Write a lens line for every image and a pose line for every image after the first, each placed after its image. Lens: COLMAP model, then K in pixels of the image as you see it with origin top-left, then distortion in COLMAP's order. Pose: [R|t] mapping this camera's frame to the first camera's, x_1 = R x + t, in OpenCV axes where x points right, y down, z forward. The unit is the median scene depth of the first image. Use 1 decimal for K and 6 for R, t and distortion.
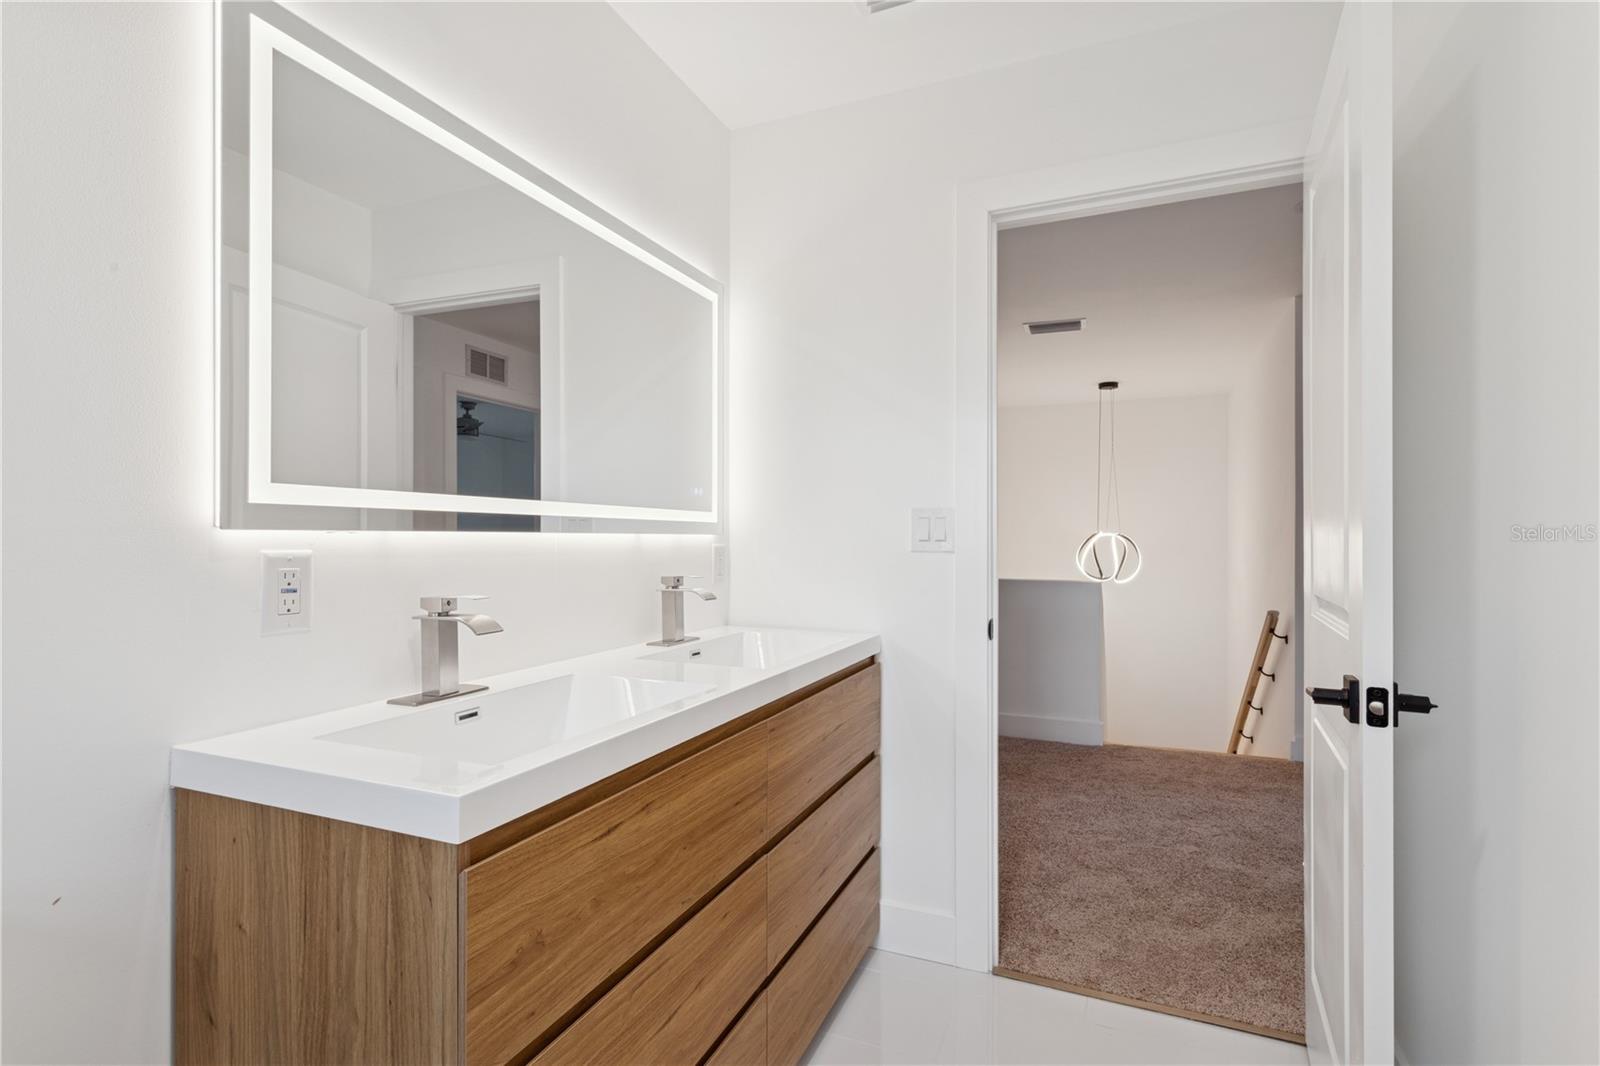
lens RADIAL K [[769.0, 0, 801.7], [0, 769.0, 540.7], [0, 0, 1]] dist [0.002194, 0.000244]
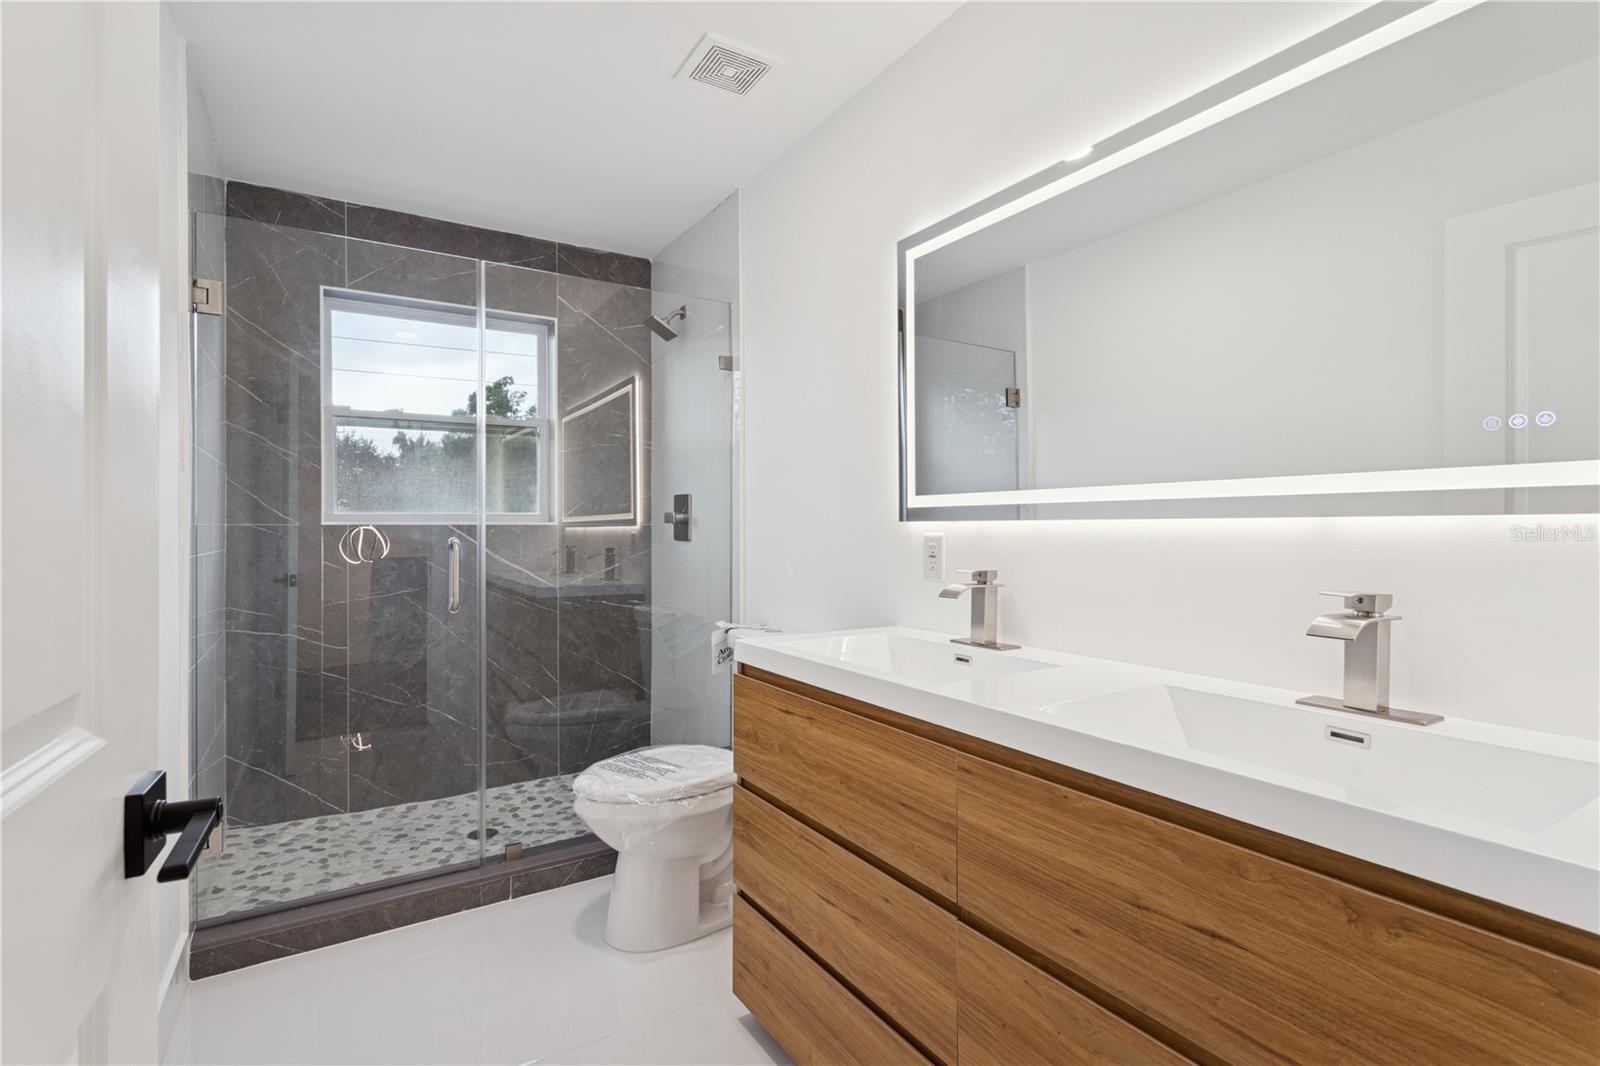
lens RADIAL K [[761.9, 0, 795.2], [0, 761.9, 526.4], [0, 0, 1]] dist [0.000930, 0.000258]
pose [[-0.571013, -0.000968, -0.820940, 0.935869], [-0.002856, 0.999996, 0.000808, -0.002918], [0.820936, 0.002806, -0.571013, 1.744830]]
